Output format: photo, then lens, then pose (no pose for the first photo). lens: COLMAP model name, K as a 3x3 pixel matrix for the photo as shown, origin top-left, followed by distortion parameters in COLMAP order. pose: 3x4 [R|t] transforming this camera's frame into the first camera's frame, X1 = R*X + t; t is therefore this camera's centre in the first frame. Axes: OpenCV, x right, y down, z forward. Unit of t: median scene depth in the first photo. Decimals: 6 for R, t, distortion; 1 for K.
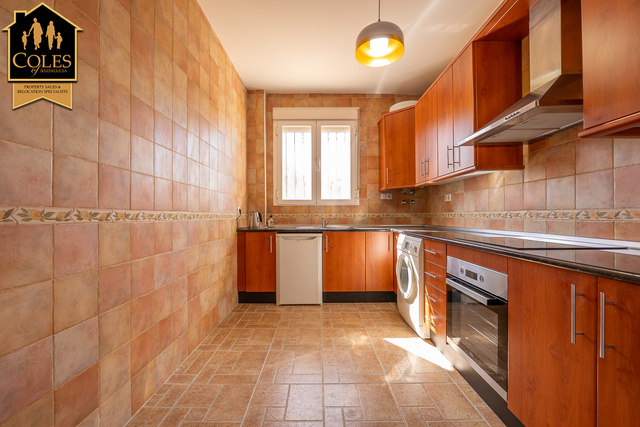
lens RADIAL K [[274.5, 0, 320.0], [0, 274.5, 213.5], [0, 0, 1]] dist [-0.002107, -0.000393]
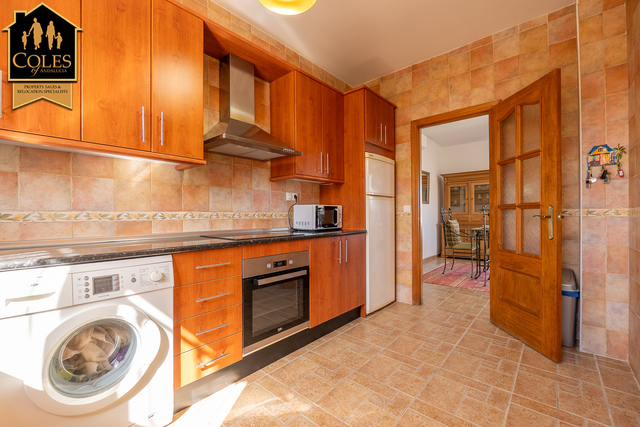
lens RADIAL K [[274.5, 0, 320.0], [0, 274.5, 213.5], [0, 0, 1]] dist [-0.002107, -0.000393]
pose [[-0.747435, 0.010981, 0.664245, -0.298083], [0.003242, 0.999912, -0.012883, 0.011621], [-0.664327, -0.007476, -0.747404, 1.350389]]
